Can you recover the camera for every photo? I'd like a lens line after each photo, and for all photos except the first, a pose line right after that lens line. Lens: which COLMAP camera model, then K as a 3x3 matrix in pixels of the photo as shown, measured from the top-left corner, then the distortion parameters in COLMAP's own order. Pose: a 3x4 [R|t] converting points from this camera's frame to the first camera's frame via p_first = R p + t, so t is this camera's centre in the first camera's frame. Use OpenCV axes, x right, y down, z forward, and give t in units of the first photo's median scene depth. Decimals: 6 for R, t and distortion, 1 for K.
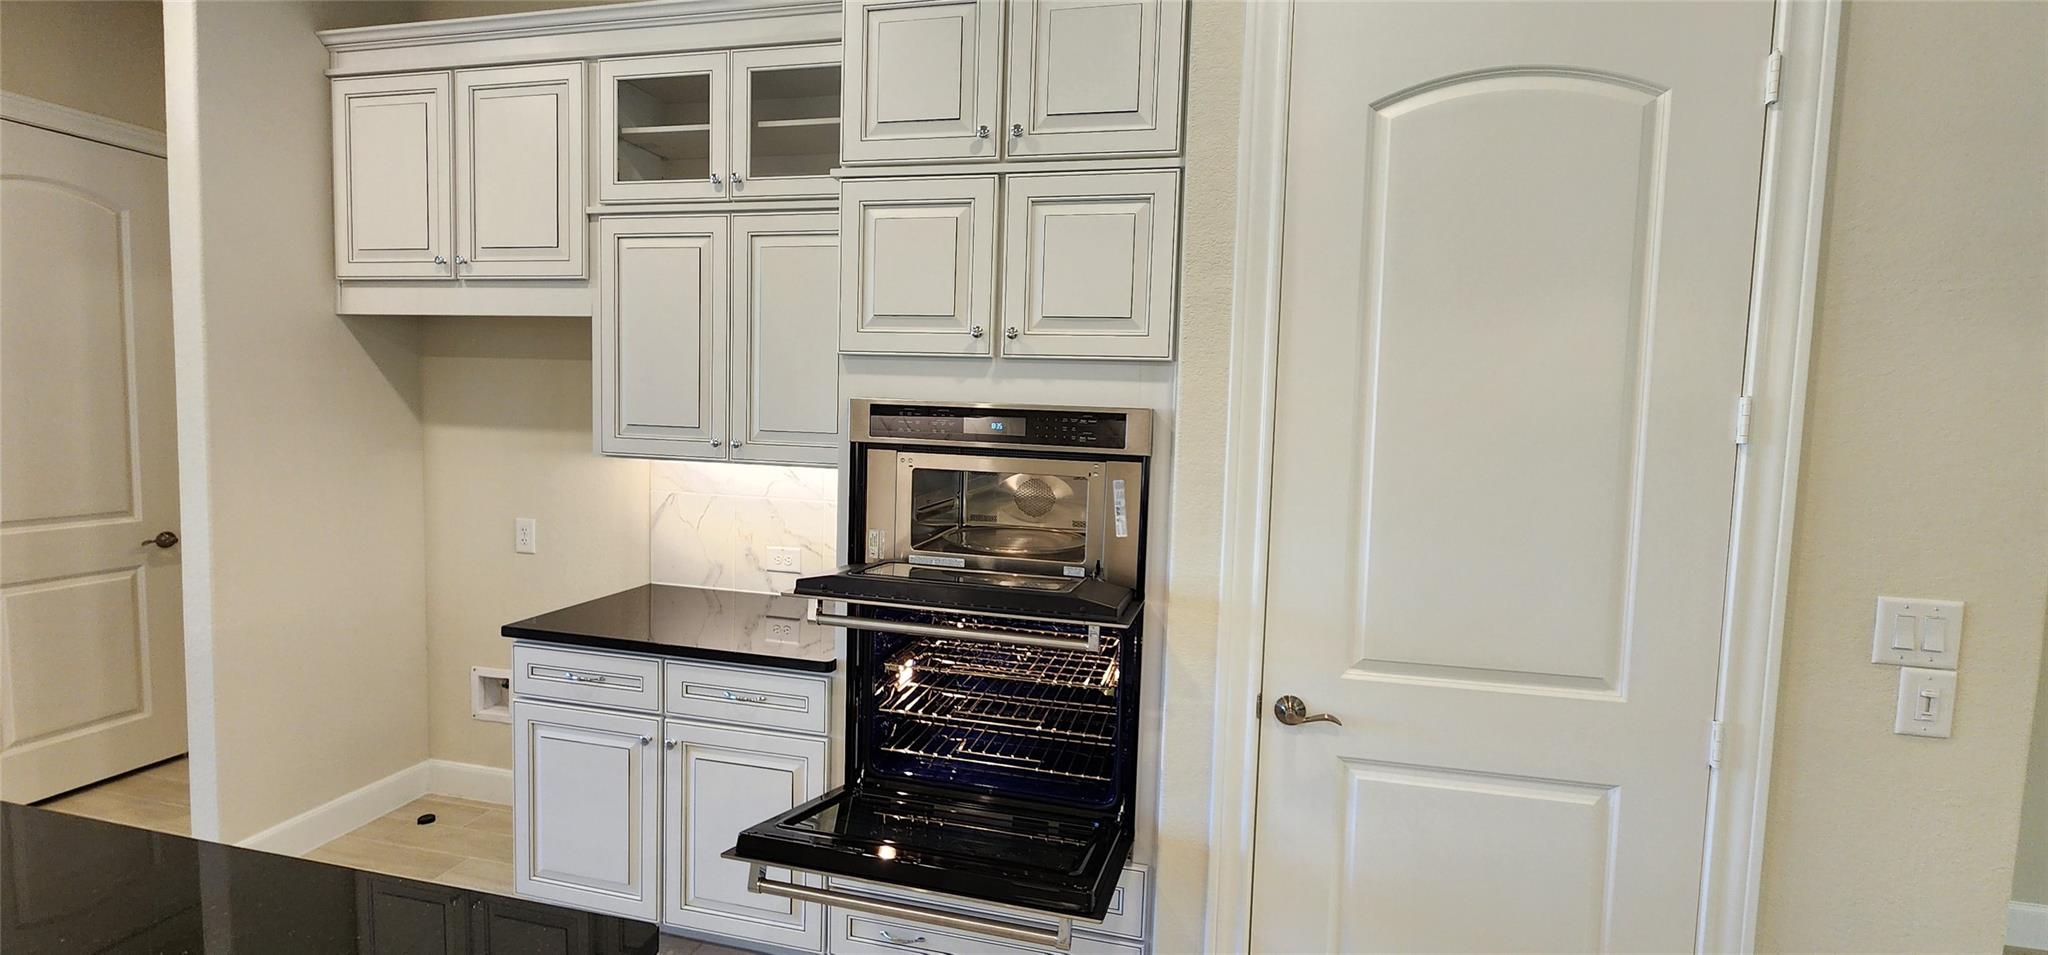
lens RADIAL K [[849.2, 0, 1034.5], [0, 849.2, 461.2], [0, 0, 1]] dist [-0.002575, -0.000536]
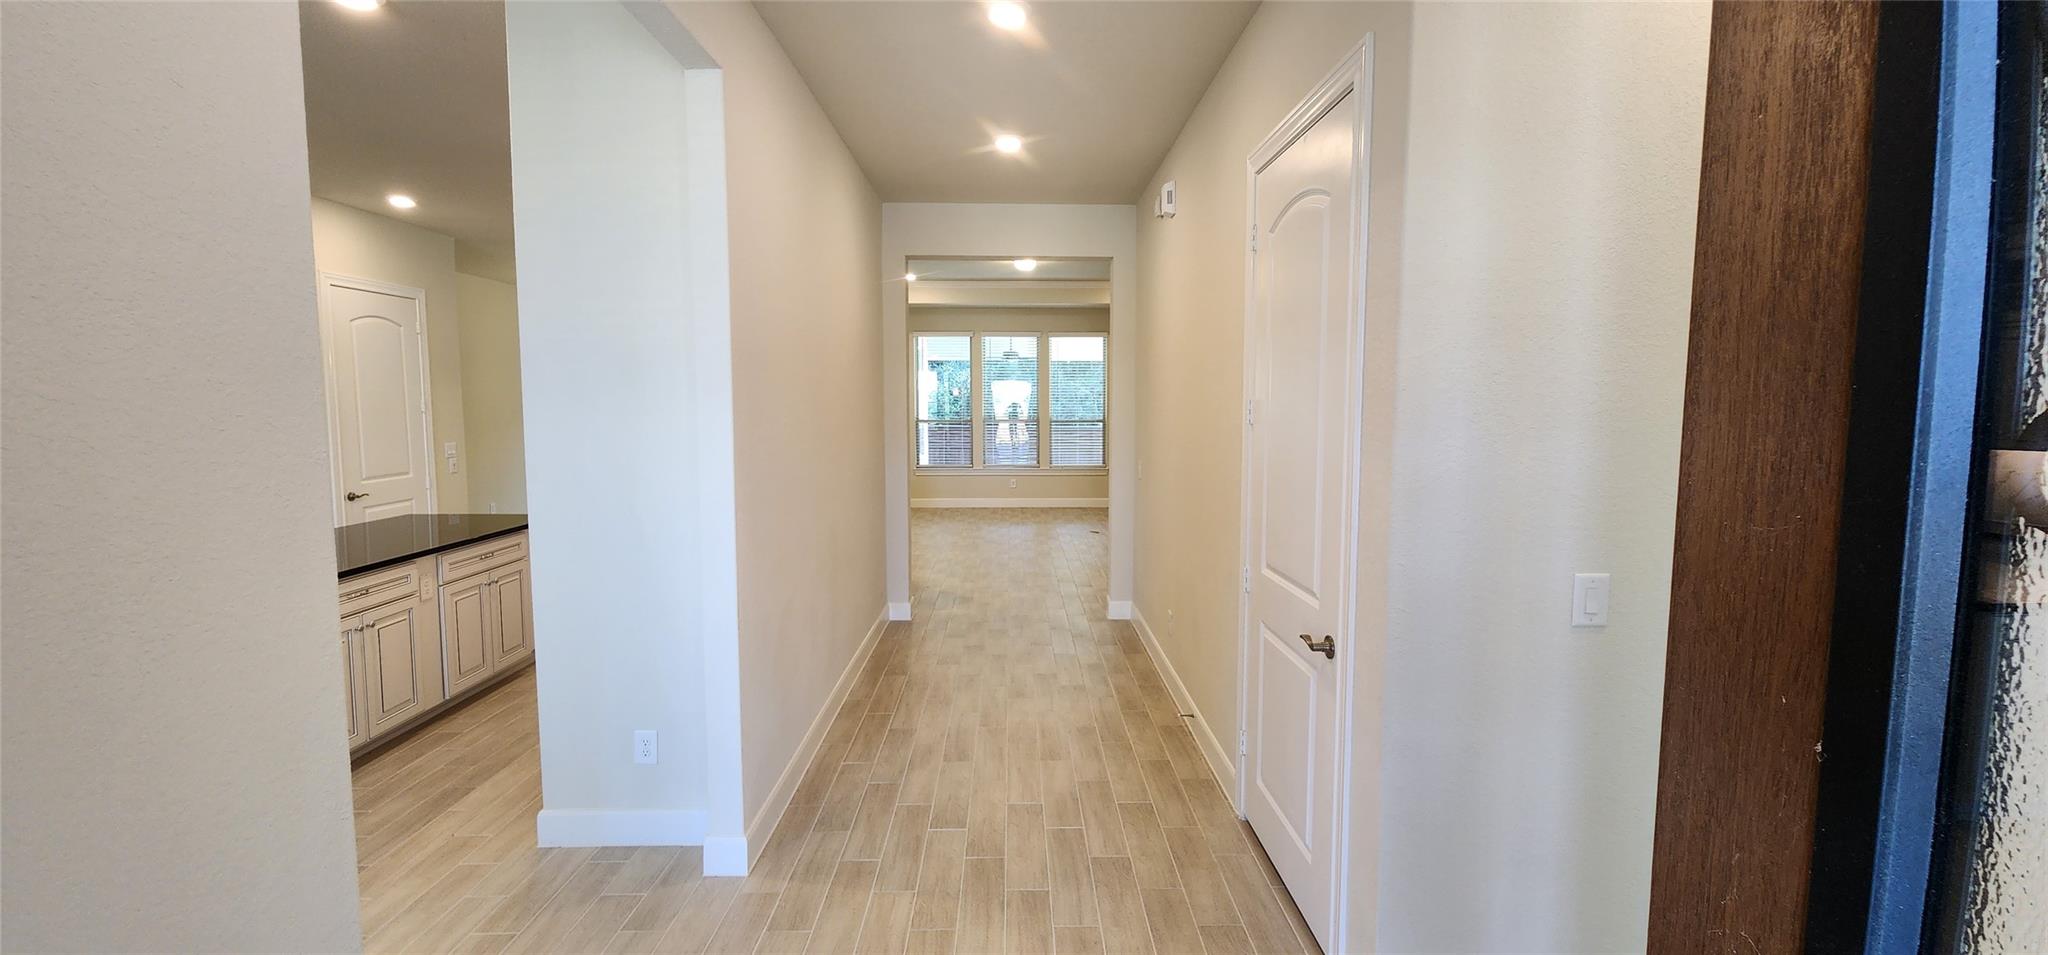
lens RADIAL K [[832.6, 0, 1034.3], [0, 832.6, 470.2], [0, 0, 1]] dist [0.000295, -0.000023]
pose [[-0.251542, -0.108515, 0.961744, -2.527060], [0.055529, 0.990440, 0.126276, -0.053866], [-0.966252, 0.085169, -0.243111, -0.585265]]
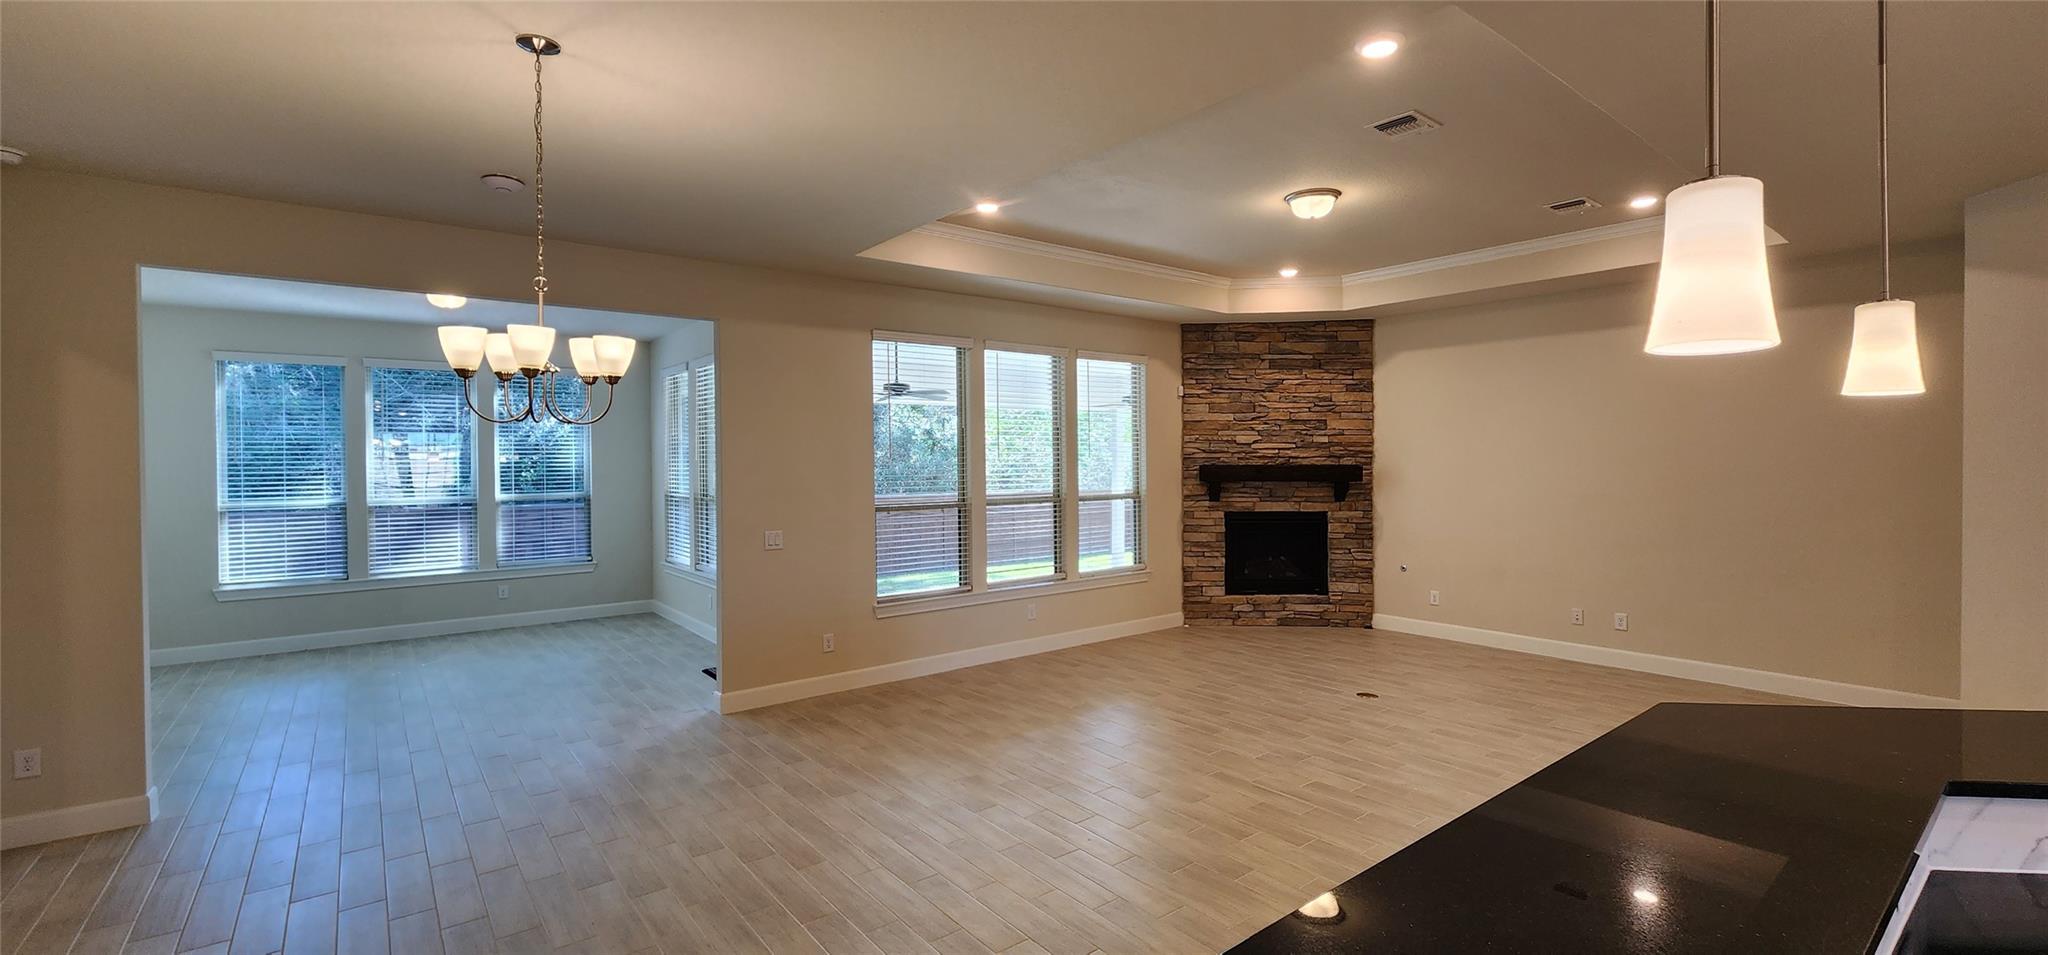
lens RADIAL K [[839.4, 0, 1032.9], [0, 839.4, 467.7], [0, 0, 1]] dist [-0.003213, -0.000497]
pose [[-0.783146, -0.029956, 0.621116, 0.546522], [0.024952, 0.996521, 0.079522, -0.062914], [-0.621338, 0.077775, -0.779673, 0.491185]]
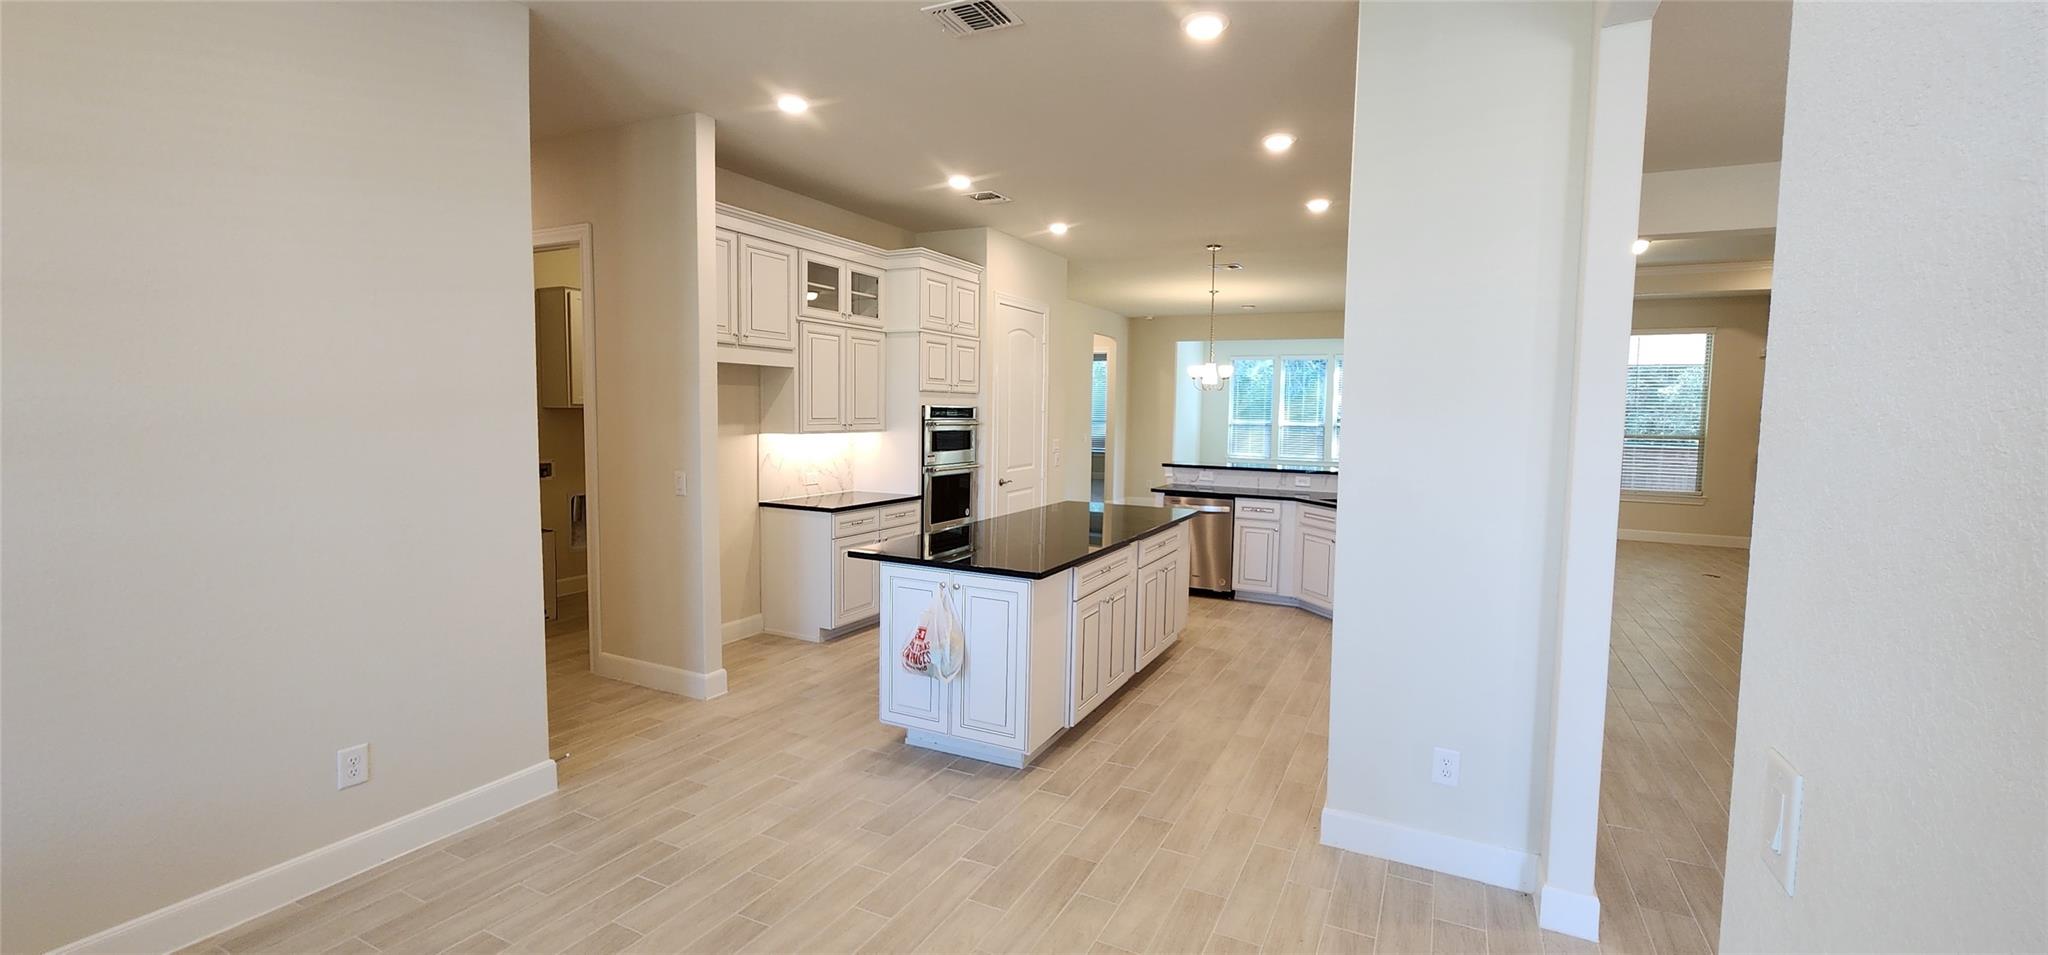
lens RADIAL K [[839.4, 0, 1032.9], [0, 839.4, 467.7], [0, 0, 1]] dist [-0.003213, -0.000497]
pose [[0.234957, -0.094601, 0.967391, -2.467158], [0.055938, 0.994919, 0.083707, -0.066599], [-0.970395, 0.034446, 0.239055, -0.060376]]
